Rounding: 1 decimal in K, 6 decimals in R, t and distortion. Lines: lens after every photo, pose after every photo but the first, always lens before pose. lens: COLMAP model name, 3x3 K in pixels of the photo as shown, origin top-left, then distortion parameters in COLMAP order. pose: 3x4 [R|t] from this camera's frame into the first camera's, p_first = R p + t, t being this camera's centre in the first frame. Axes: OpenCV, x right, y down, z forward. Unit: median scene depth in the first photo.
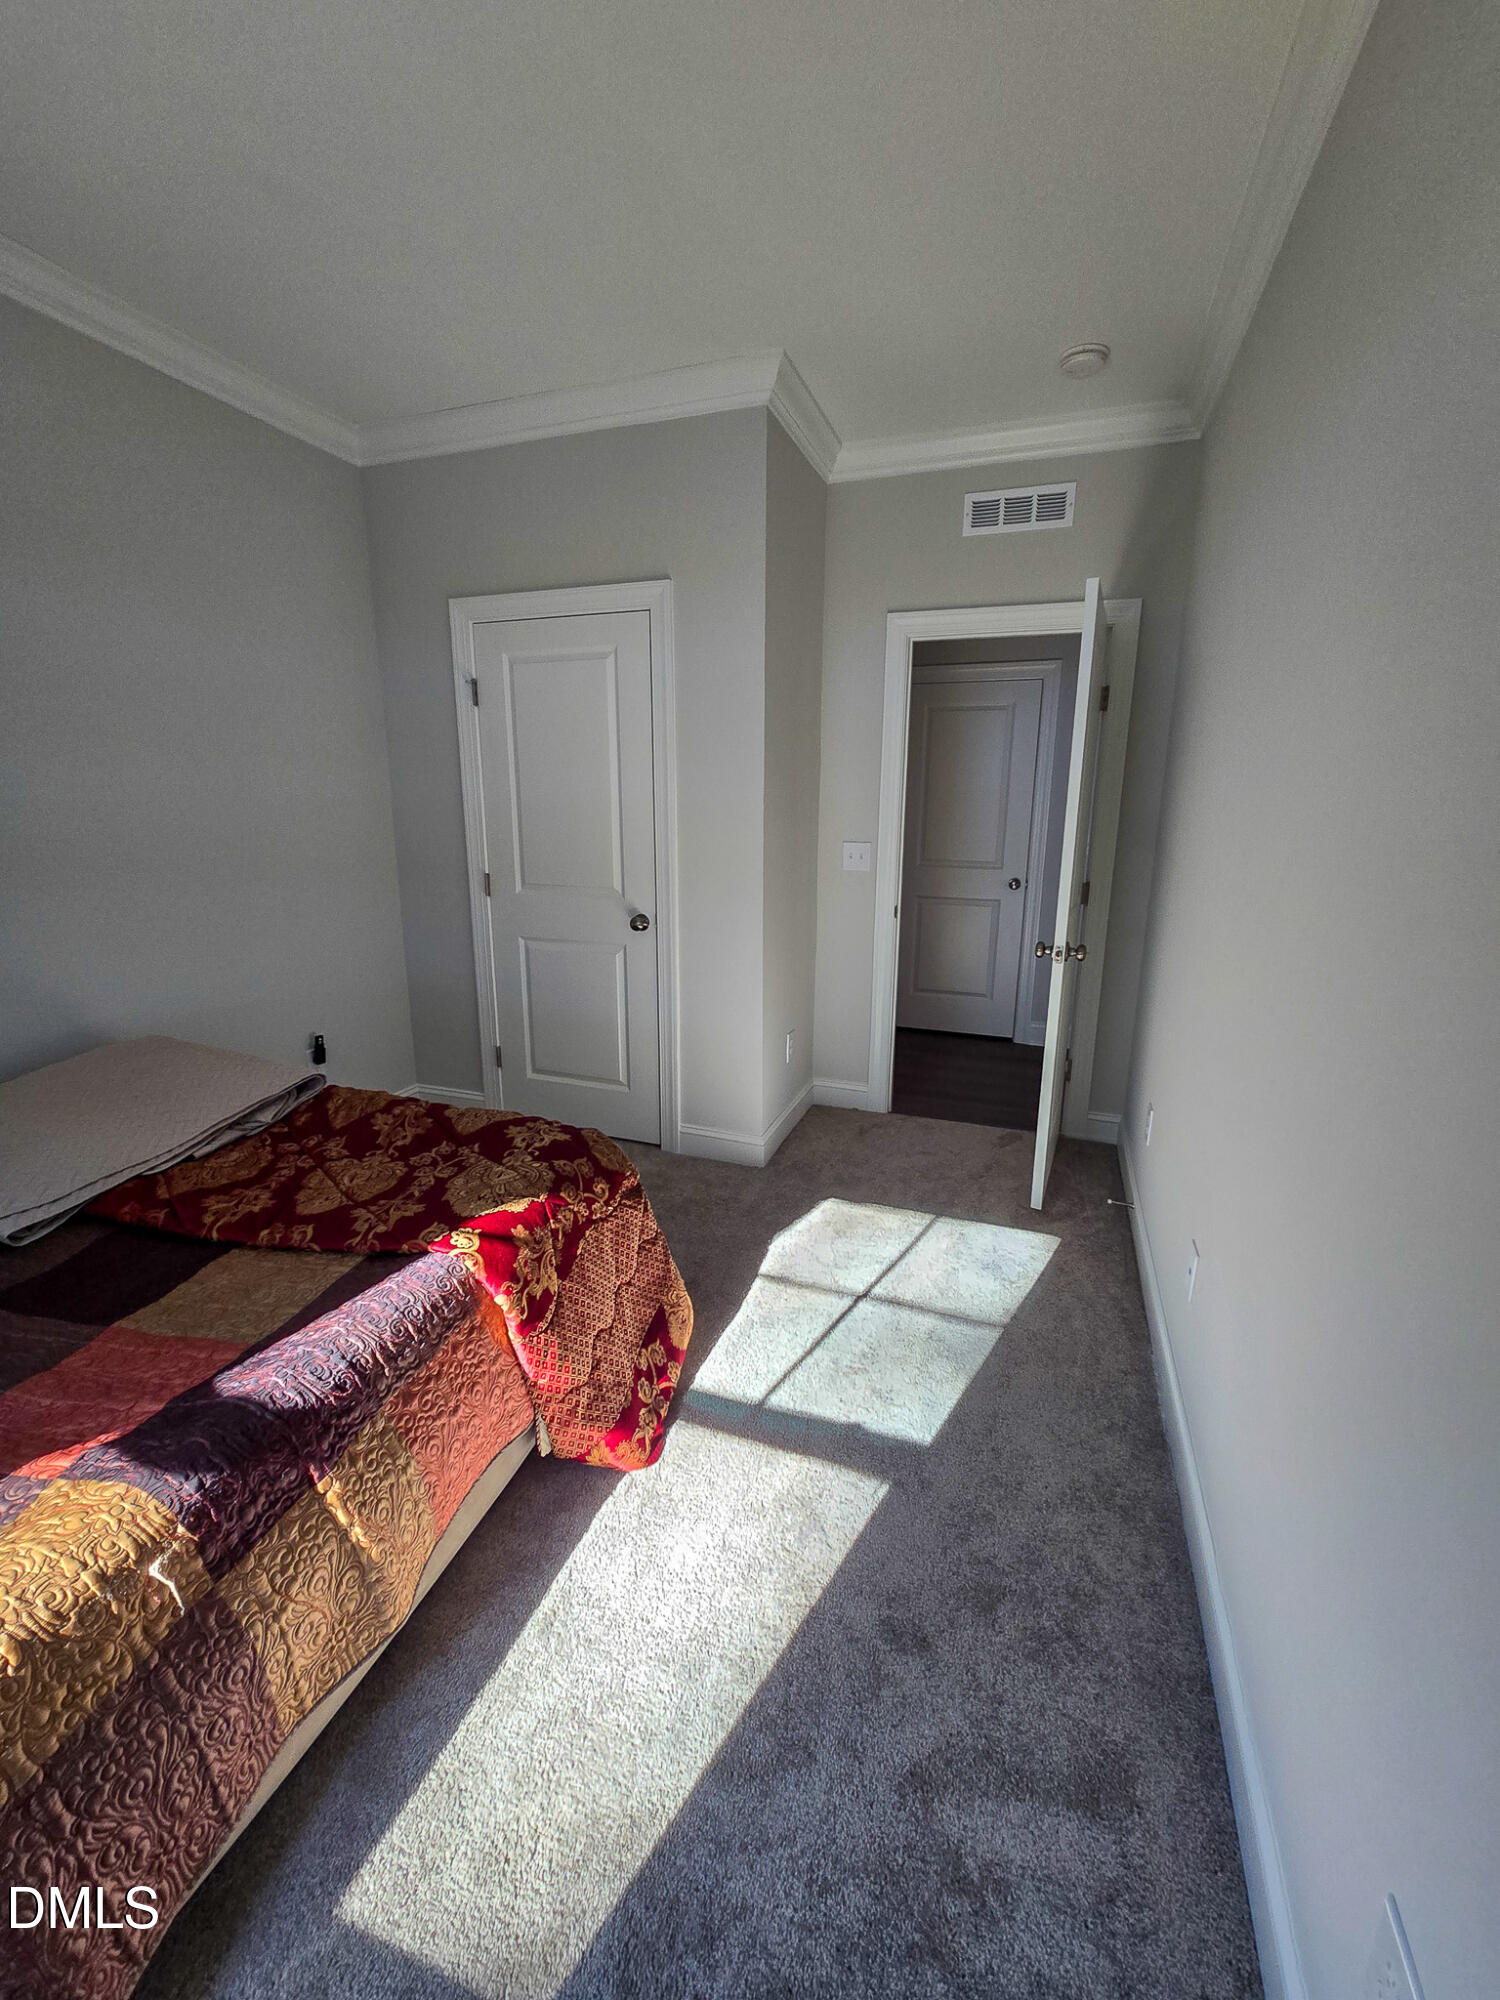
lens RADIAL K [[817.3, 0, 755.9], [0, 817.3, 992.5], [0, 0, 1]] dist [-0.002773, -0.000194]
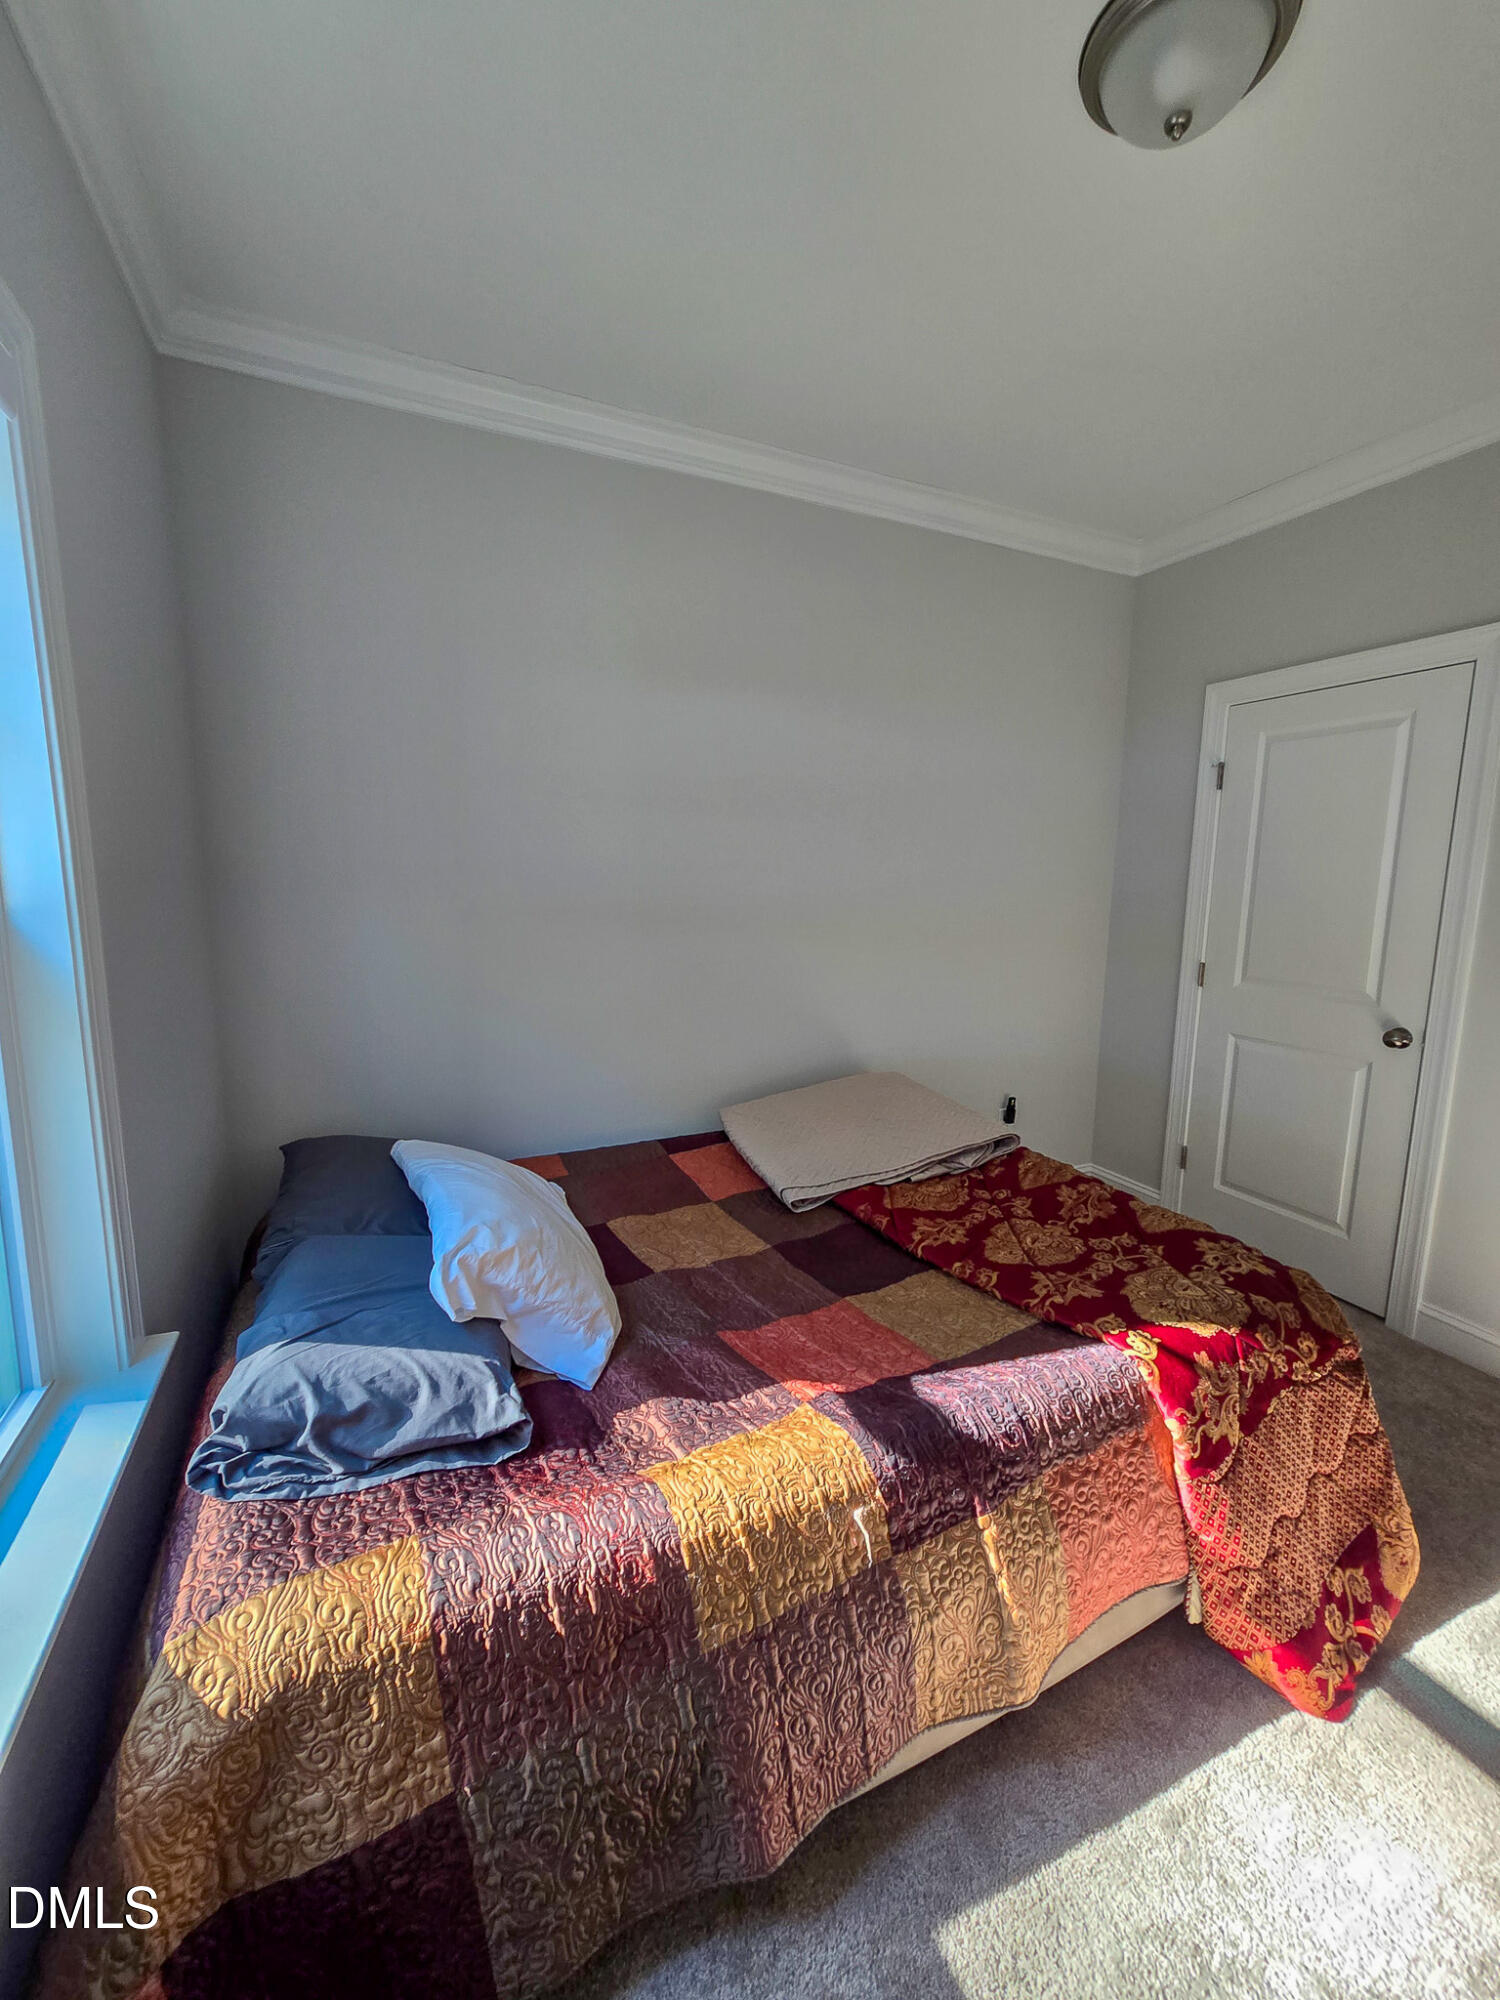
lens RADIAL K [[817.3, 0, 761.4], [0, 817.3, 995.3], [0, 0, 1]] dist [-0.002773, -0.000194]
pose [[0.702848, 0.109391, -0.702878, -0.038958], [-0.173345, 0.984656, -0.020093, -0.001916], [0.689895, 0.135963, 0.711026, -0.036906]]
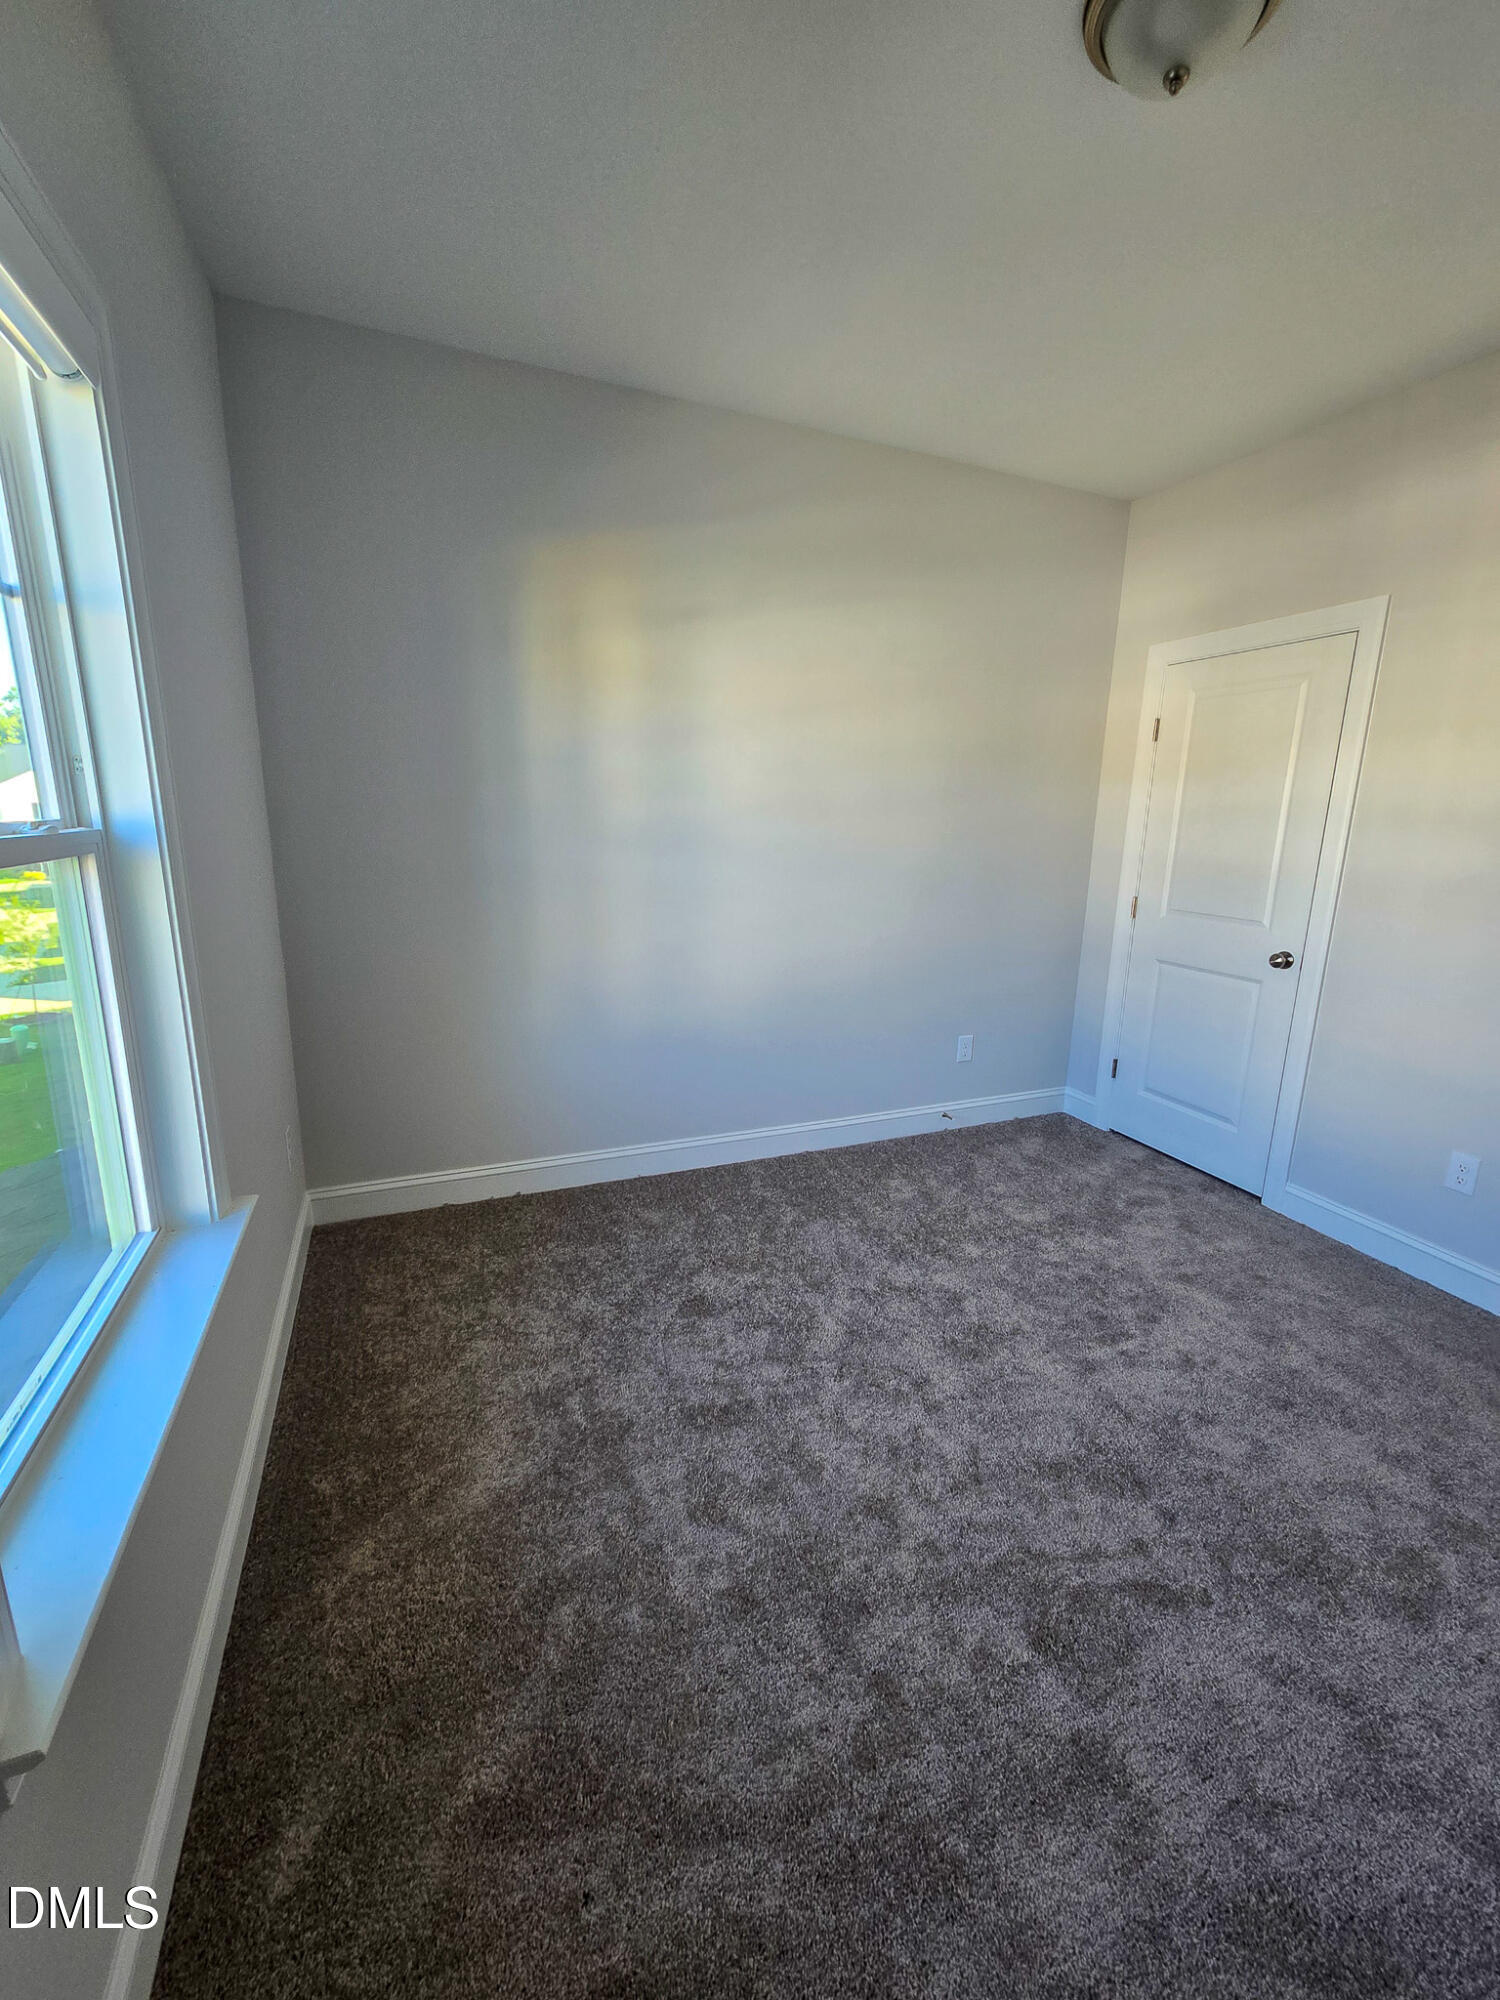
lens RADIAL K [[817.3, 0, 761.9], [0, 817.3, 992.4], [0, 0, 1]] dist [-0.002773, -0.000194]
pose [[0.674834, 0.166124, -0.719028, 0.247442], [-0.185637, 0.981216, 0.052473, 0.023535], [0.714239, 0.098068, 0.692997, -0.147071]]
